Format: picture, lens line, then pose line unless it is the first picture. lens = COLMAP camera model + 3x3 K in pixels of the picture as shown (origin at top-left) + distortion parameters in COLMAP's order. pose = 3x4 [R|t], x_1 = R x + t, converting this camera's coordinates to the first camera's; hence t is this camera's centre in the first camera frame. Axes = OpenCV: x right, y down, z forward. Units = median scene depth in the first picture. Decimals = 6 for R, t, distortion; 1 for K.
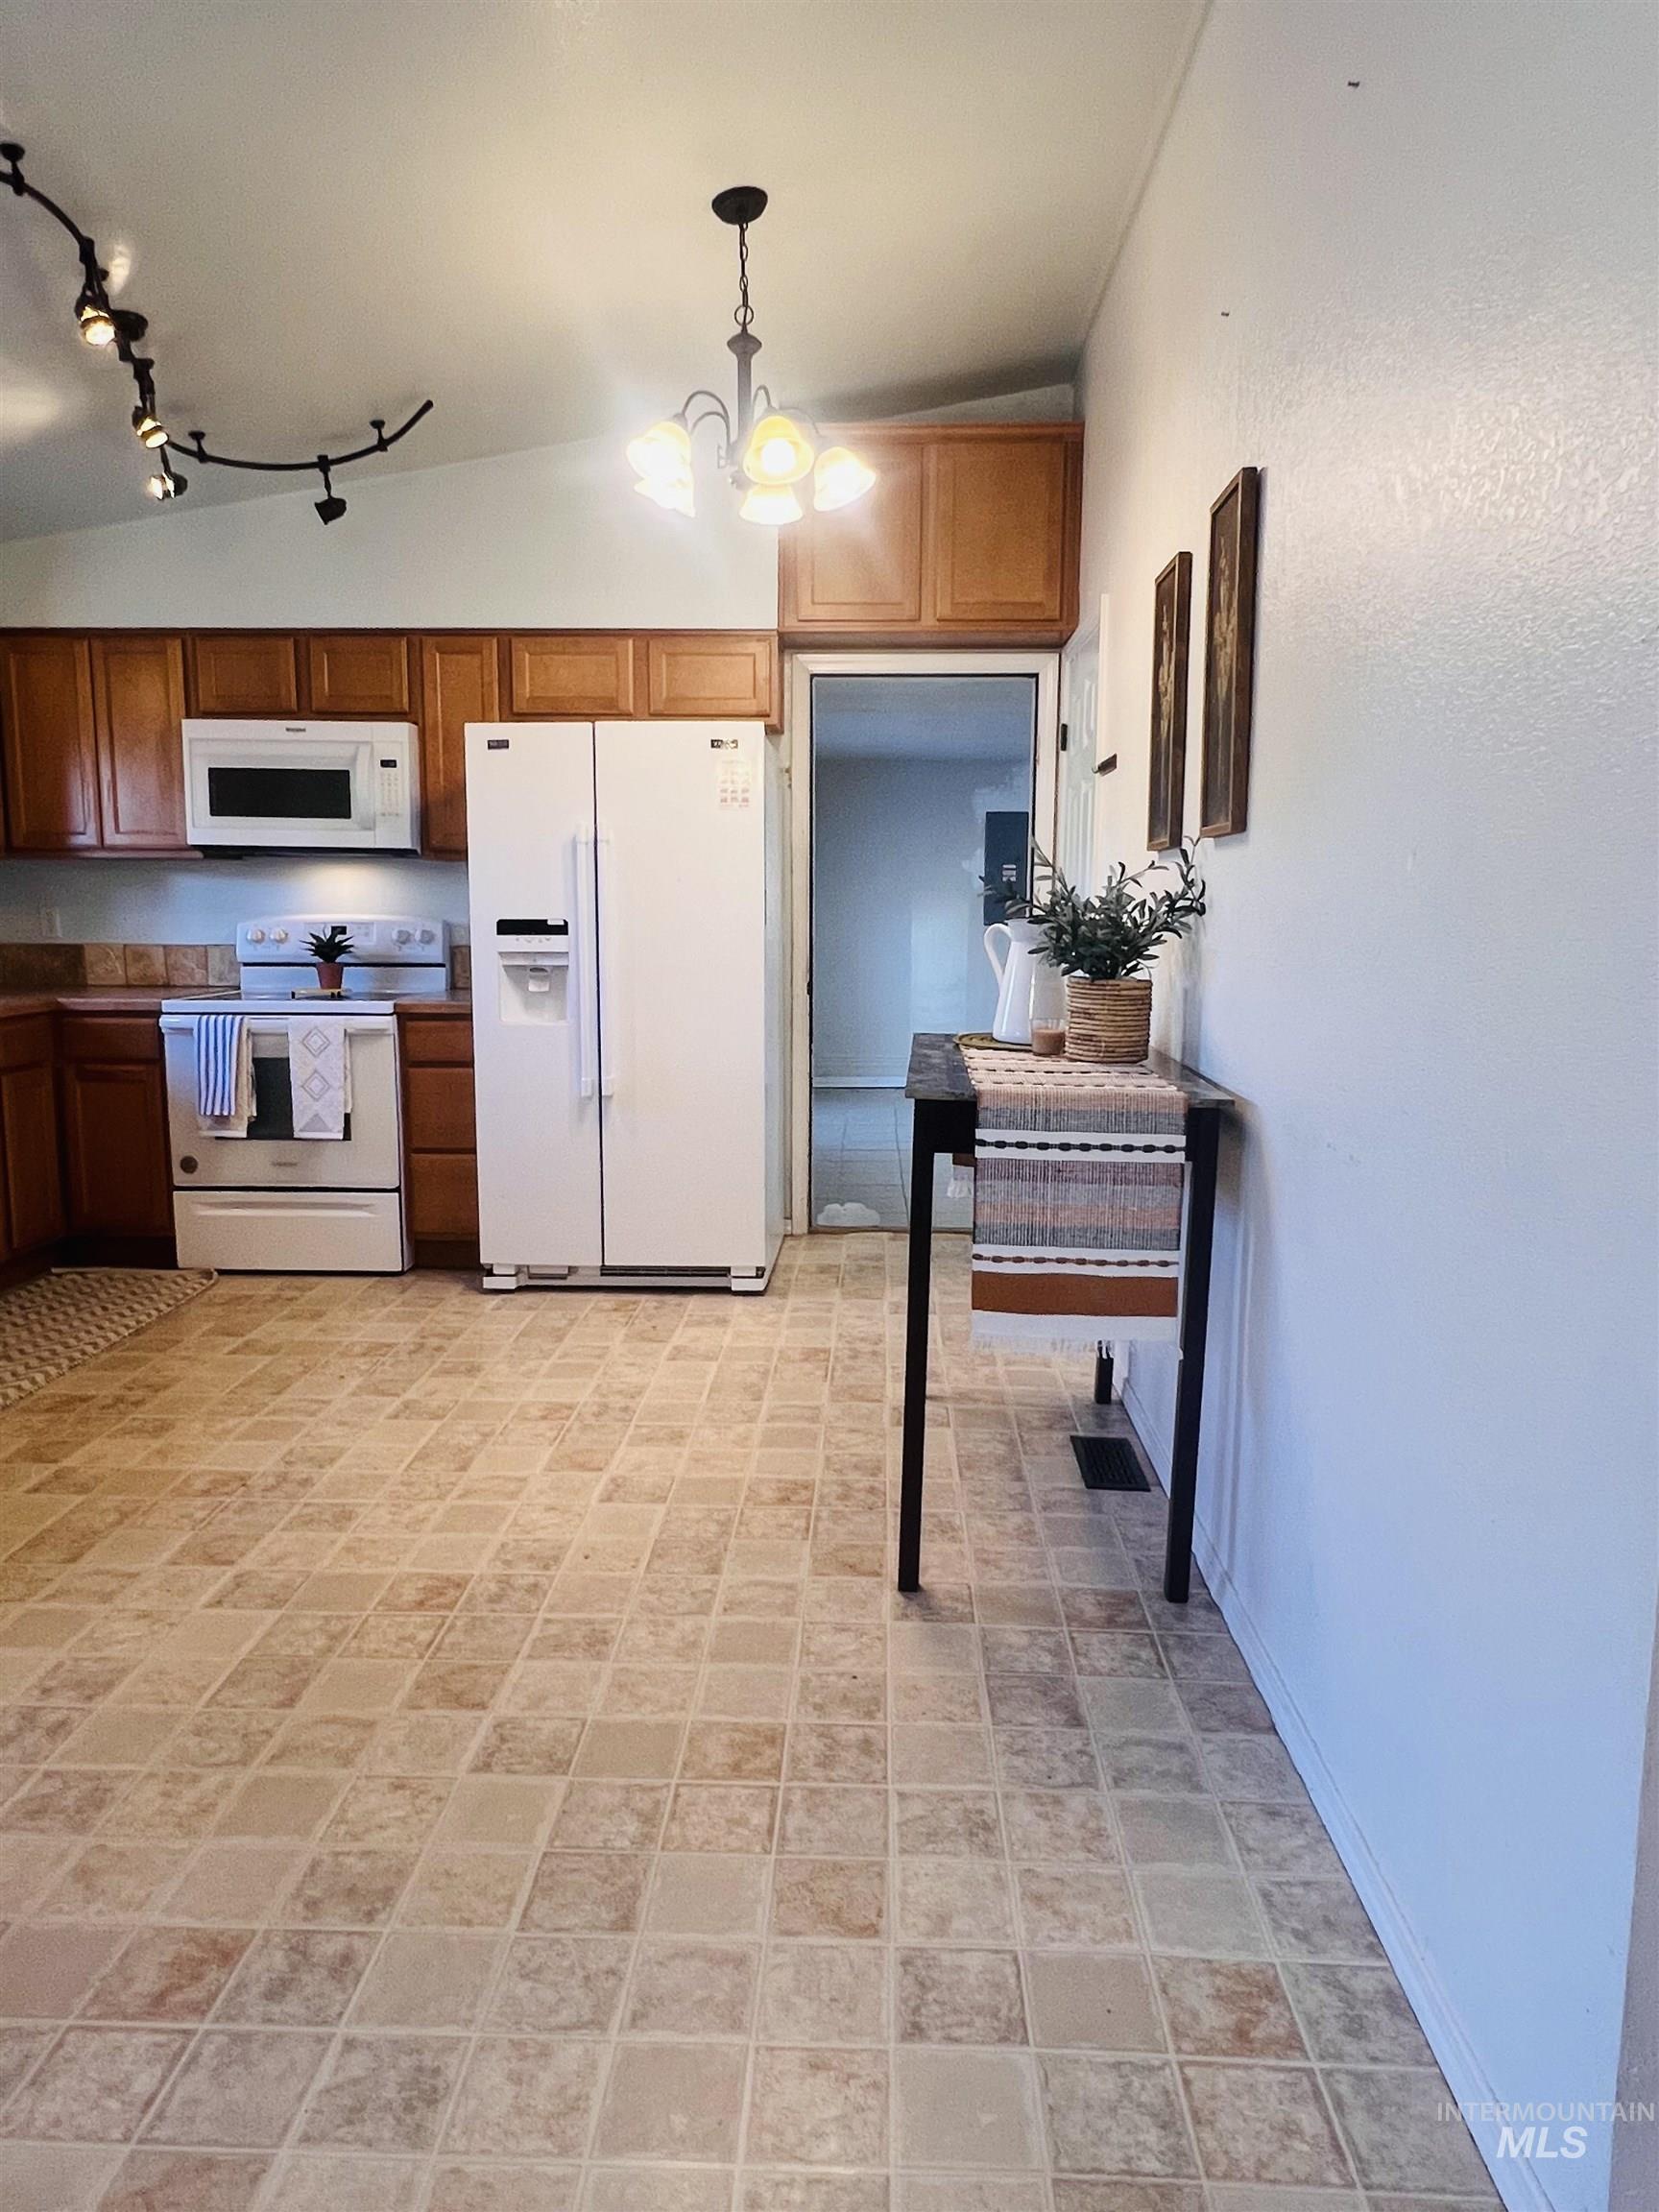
lens RADIAL K [[1406.7, 0, 839.4], [0, 1406.7, 1095.3], [0, 0, 1]] dist [-0.000439, 0.001689]
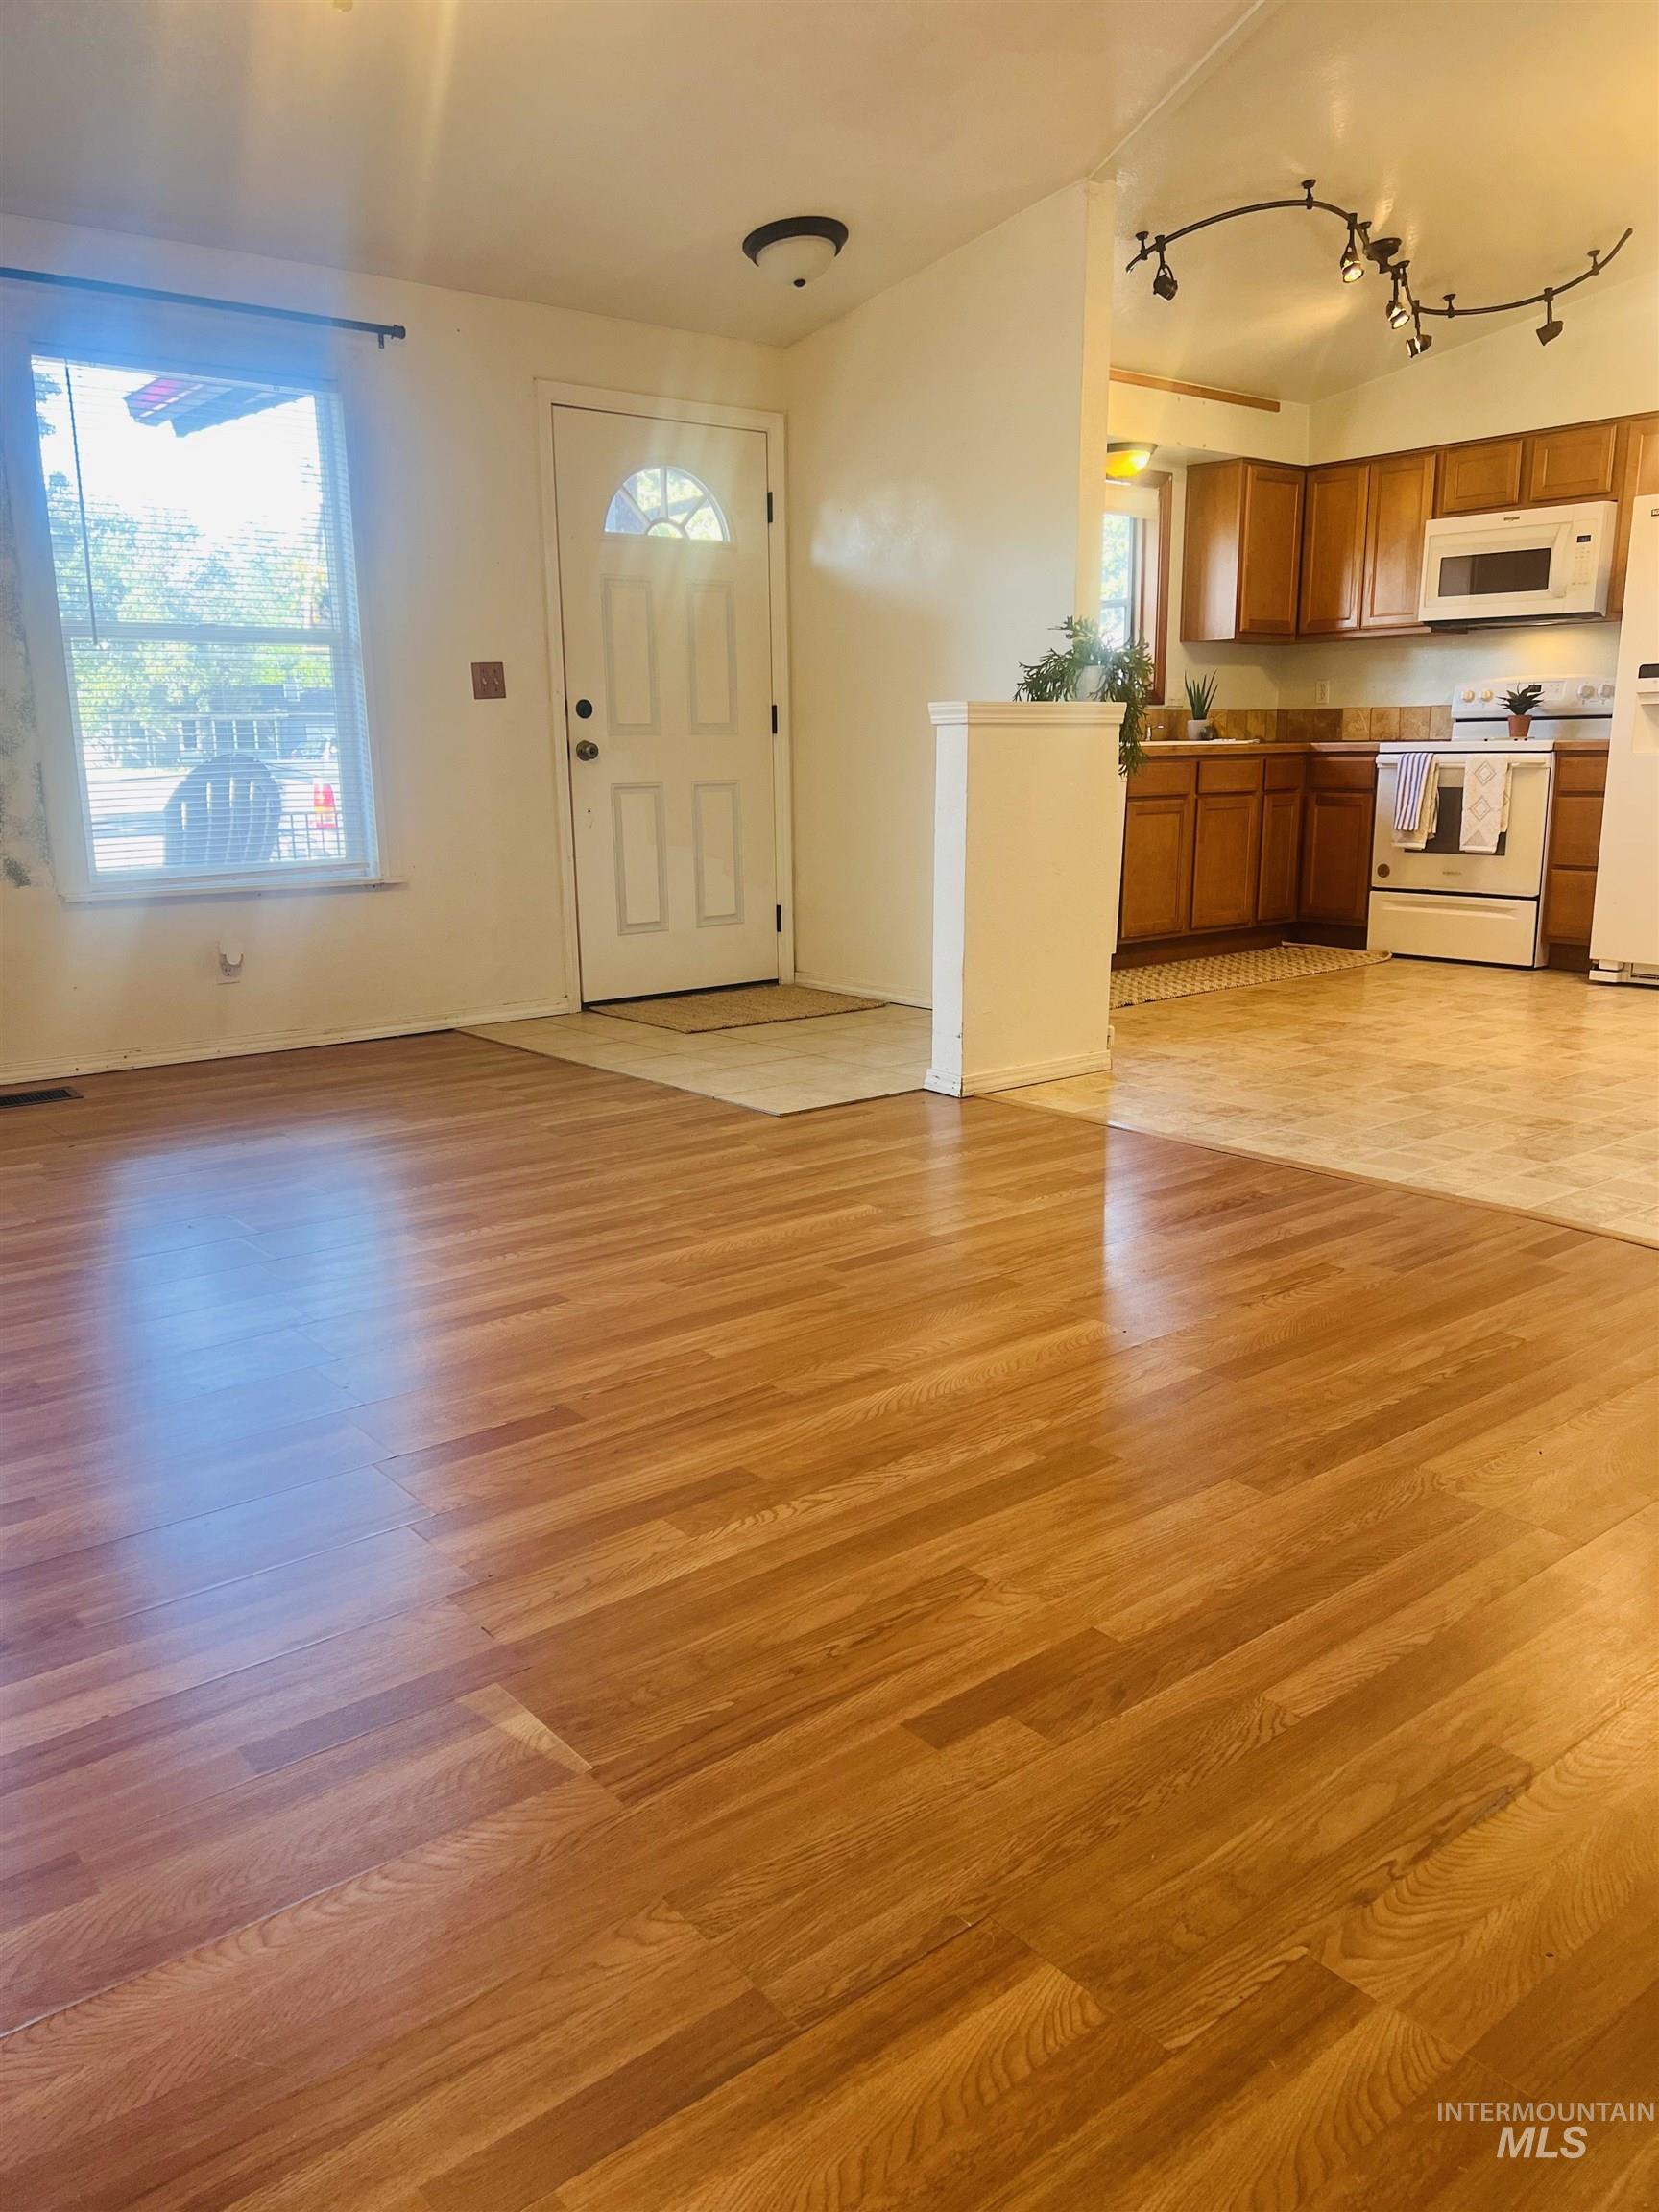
lens RADIAL K [[1668.4, 0, 814.2], [0, 1668.4, 1118.9], [0, 0, 1]] dist [0.031216, -0.021309]
pose [[0.659480, 0.152831, -0.736022, 0.484010], [-0.087856, 0.988075, 0.126448, 0.164053], [0.746570, -0.018726, 0.665043, -0.573262]]
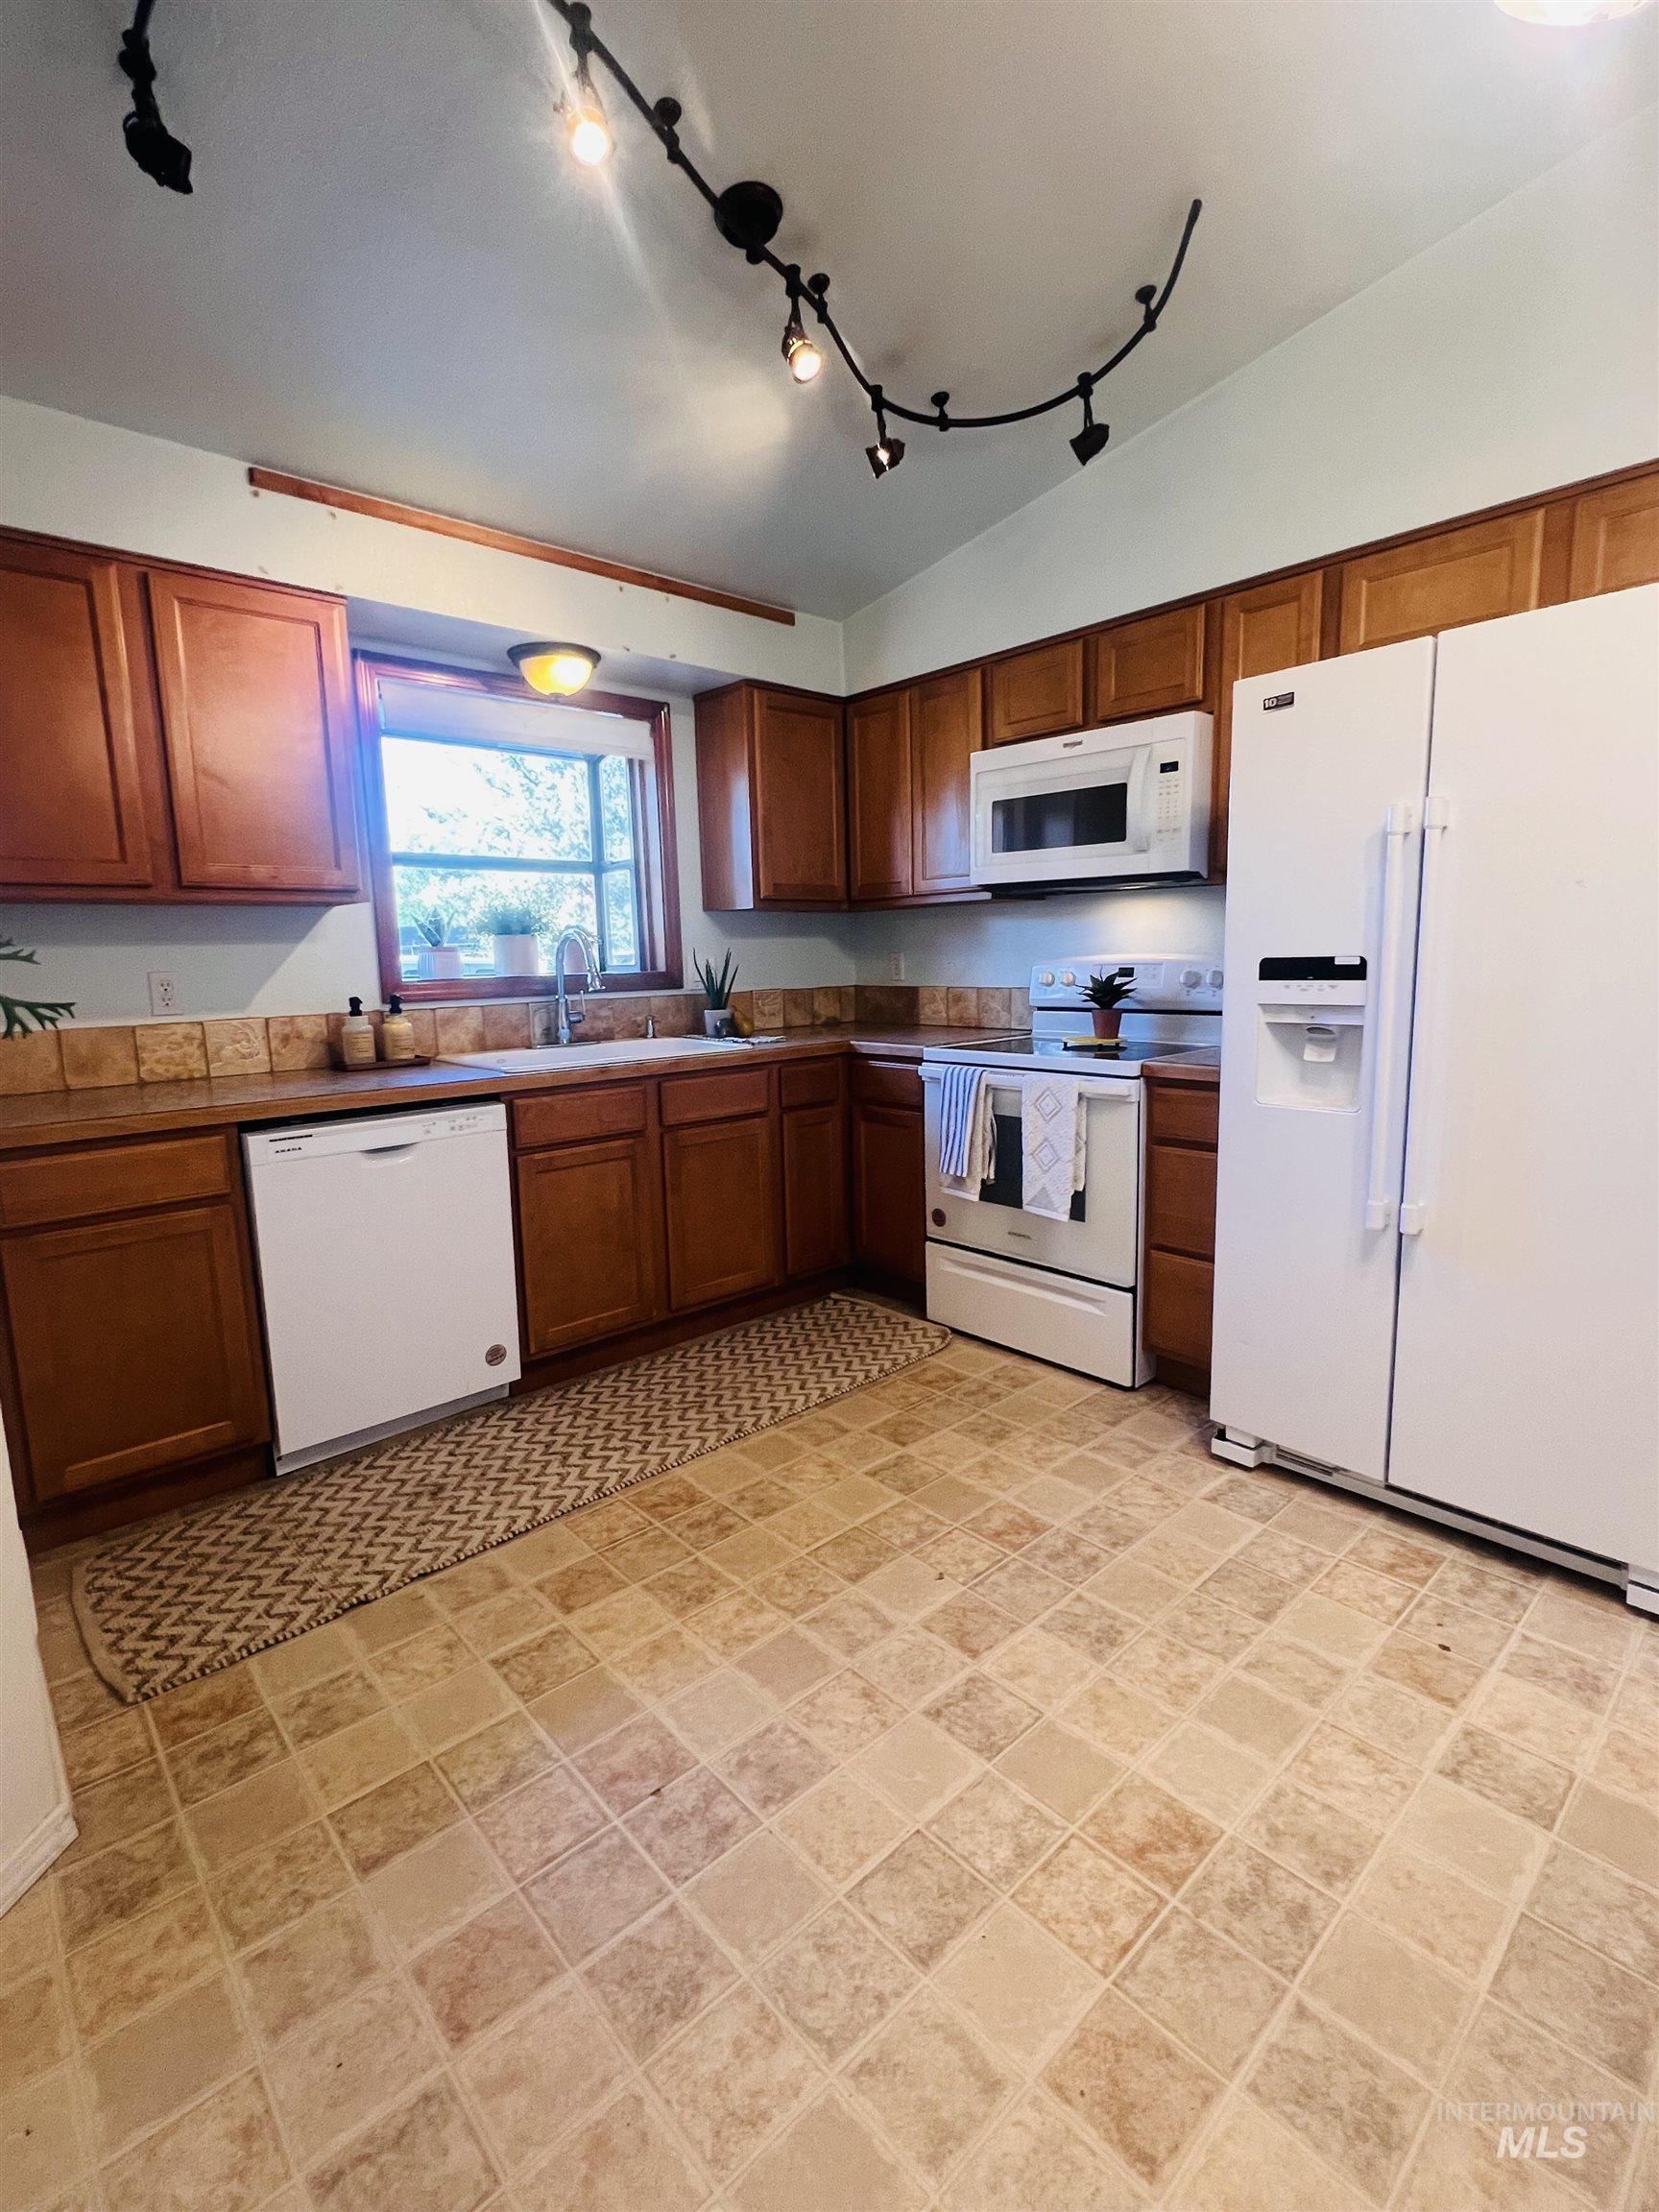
lens RADIAL K [[1009.1, 0, 835.6], [0, 1009.1, 1099.6], [0, 0, 1]] dist [-0.000949, 0.000645]
pose [[0.696874, 0.081885, -0.712504, -0.031332], [-0.069303, 0.996500, 0.046740, -0.076133], [0.713838, 0.016806, 0.700110, 0.596200]]
